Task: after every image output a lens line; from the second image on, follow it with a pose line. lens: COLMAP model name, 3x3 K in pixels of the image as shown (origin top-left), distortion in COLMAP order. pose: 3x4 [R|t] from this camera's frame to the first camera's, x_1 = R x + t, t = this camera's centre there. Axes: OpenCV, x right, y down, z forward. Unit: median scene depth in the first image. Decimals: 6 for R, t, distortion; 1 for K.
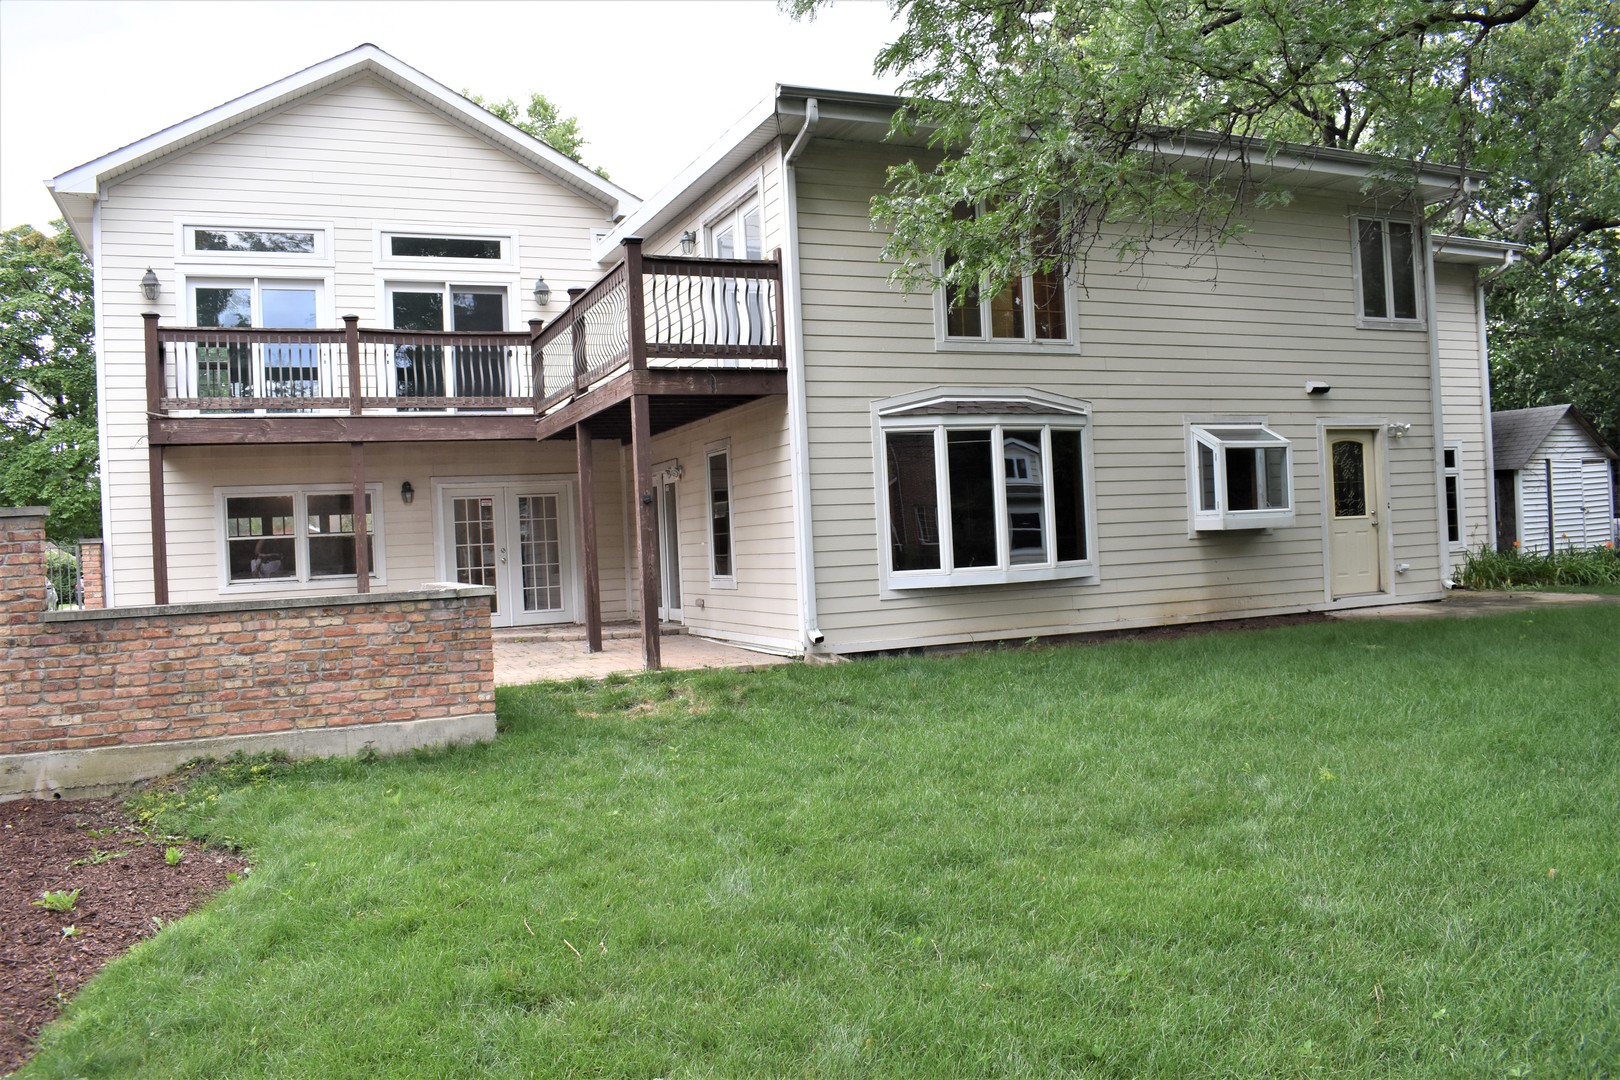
lens RADIAL K [[1275.8, 0, 810.0], [0, 1275.8, 540.0], [0, 0, 1]] dist [-0.101578, -0.003557]
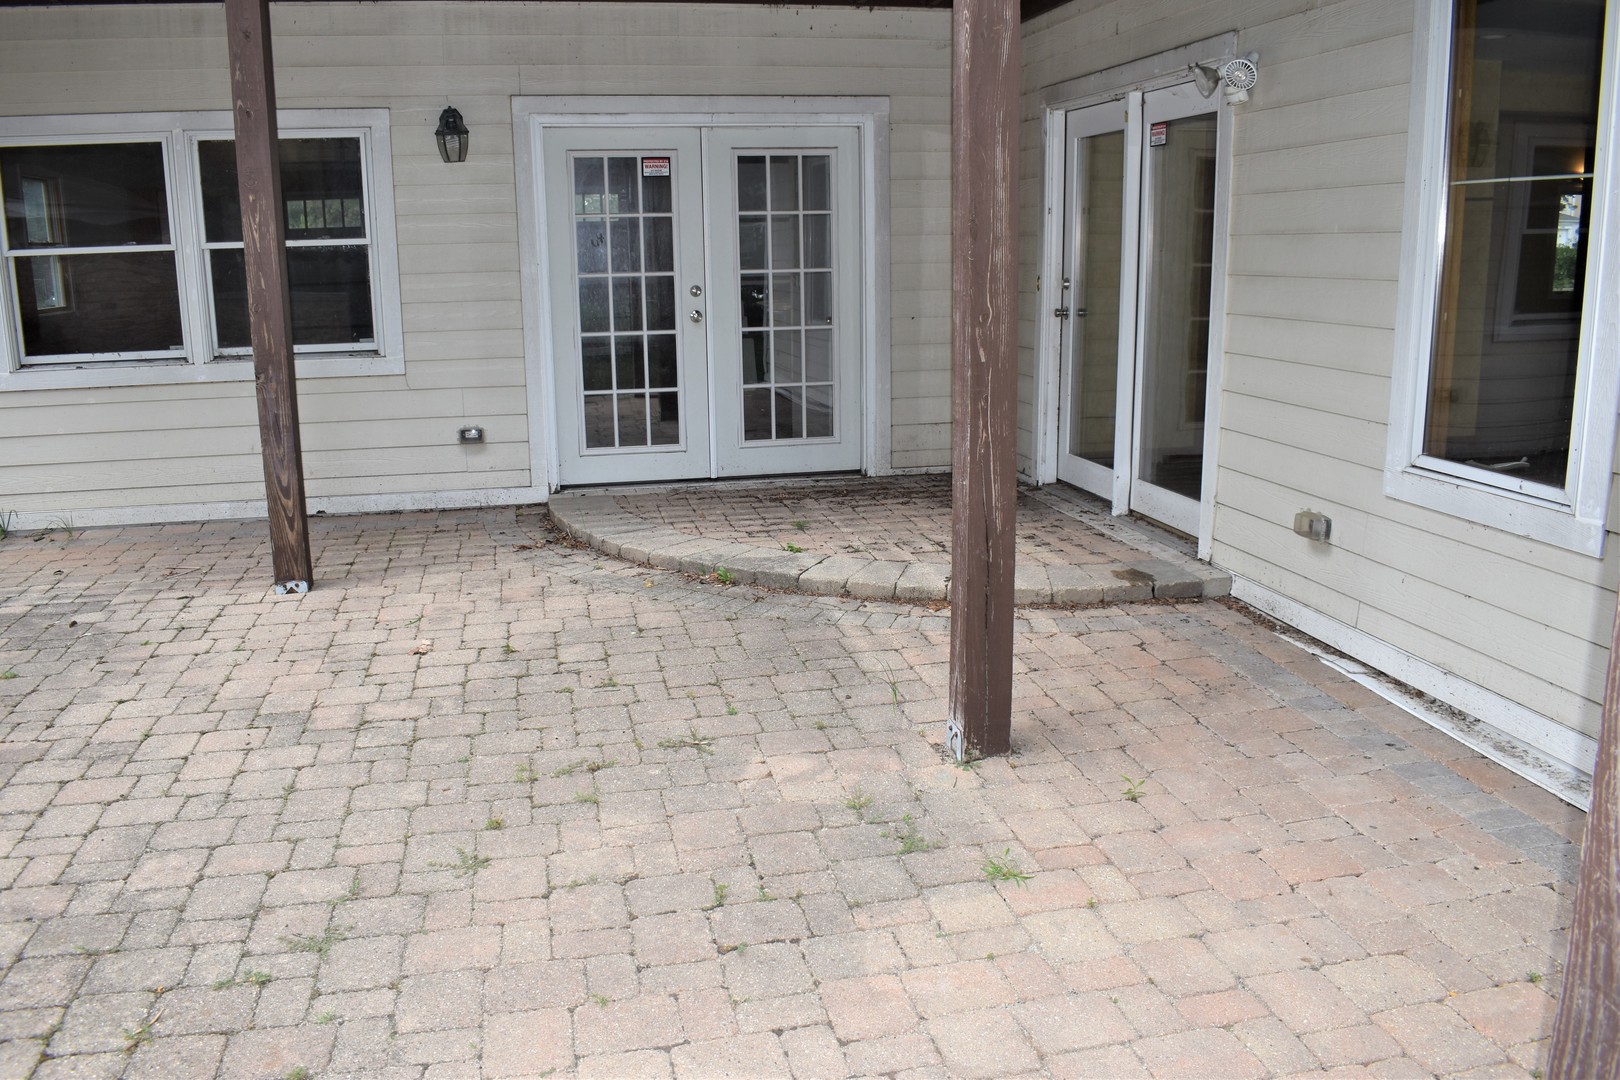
lens RADIAL K [[1275.8, 0, 810.0], [0, 1275.8, 540.0], [0, 0, 1]] dist [-0.101578, -0.003557]
pose [[0.981289, 0.077322, -0.176332, -0.132215], [-0.034562, 0.971683, 0.233748, -0.010603], [0.189412, -0.223280, 0.956174, 0.617430]]
